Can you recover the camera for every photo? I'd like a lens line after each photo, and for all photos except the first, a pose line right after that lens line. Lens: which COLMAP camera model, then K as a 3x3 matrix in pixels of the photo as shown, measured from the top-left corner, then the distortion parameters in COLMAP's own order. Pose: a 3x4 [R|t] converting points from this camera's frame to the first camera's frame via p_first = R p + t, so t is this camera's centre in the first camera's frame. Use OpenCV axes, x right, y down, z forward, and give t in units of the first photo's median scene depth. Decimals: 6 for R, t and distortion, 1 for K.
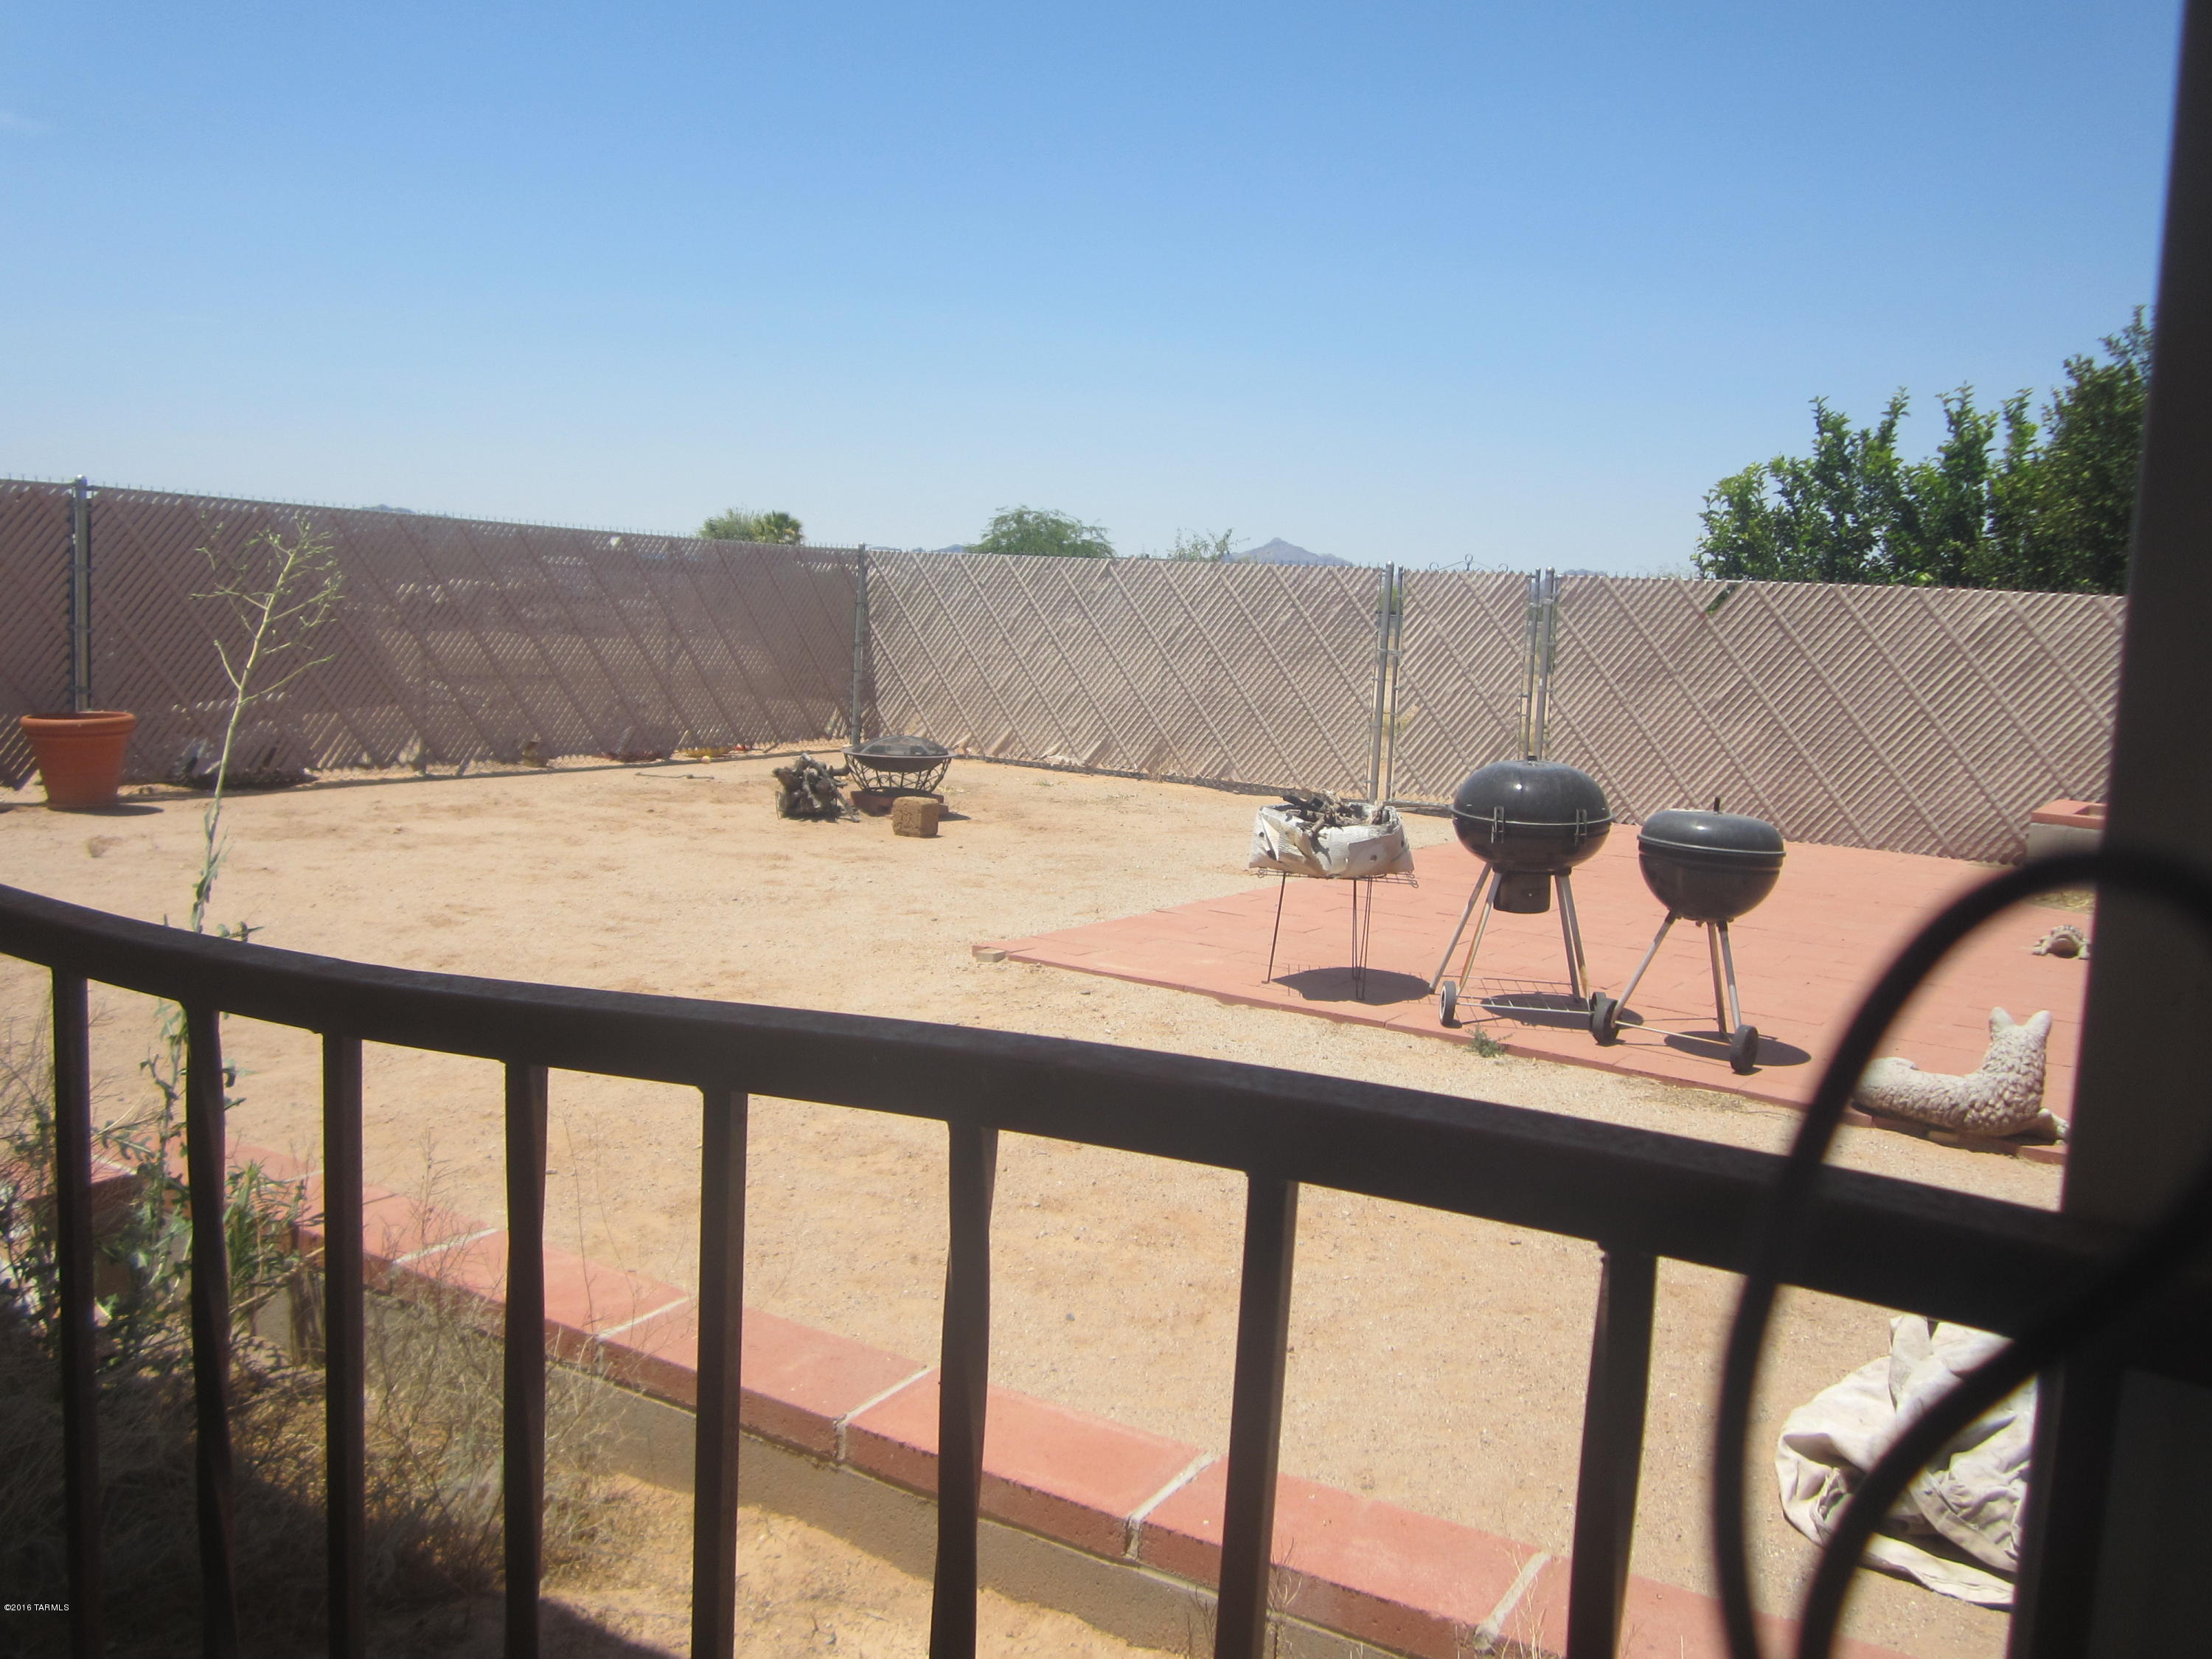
lens RADIAL K [[1801.7, 0, 1106.0], [0, 1801.7, 829.5], [0, 0, 1]] dist [-0.040220, 0.010378]
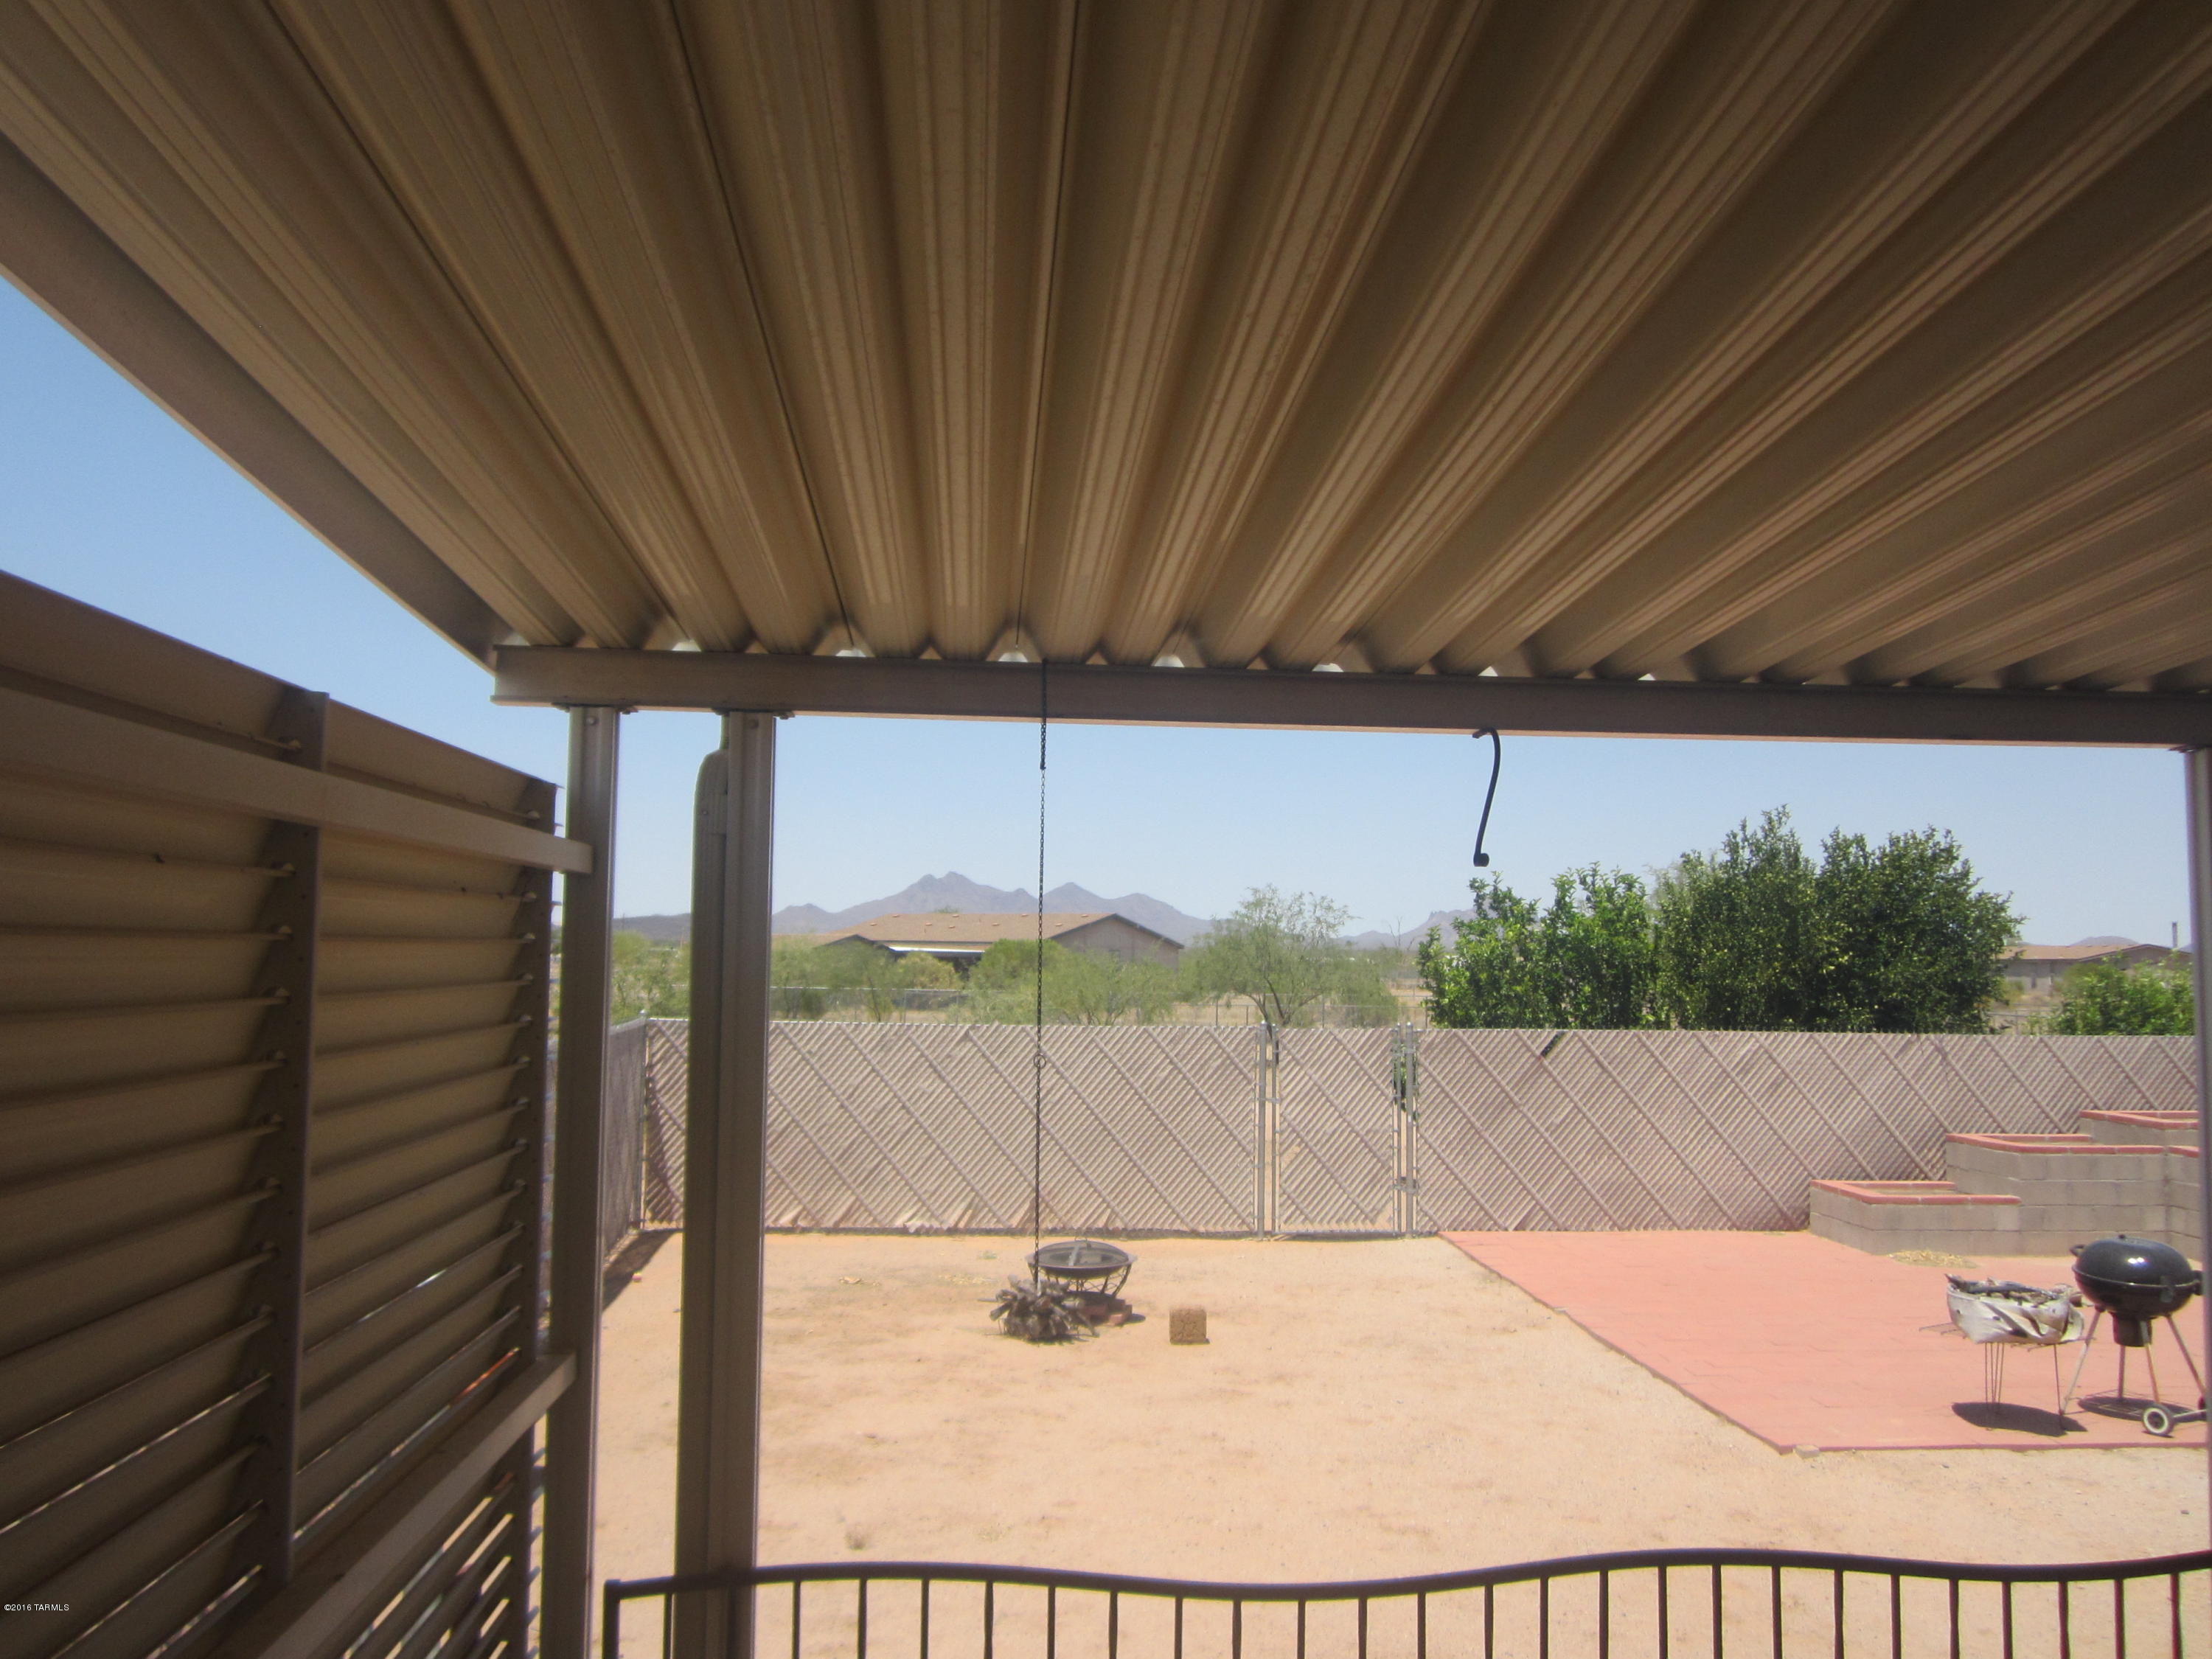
lens RADIAL K [[1801.7, 0, 1106.0], [0, 1801.7, 829.5], [0, 0, 1]] dist [-0.040220, 0.010378]
pose [[0.819617, 0.002775, 0.572905, -0.620171], [0.100604, 0.983753, -0.148692, -0.115553], [-0.564009, 0.179507, 0.806022, 0.116890]]
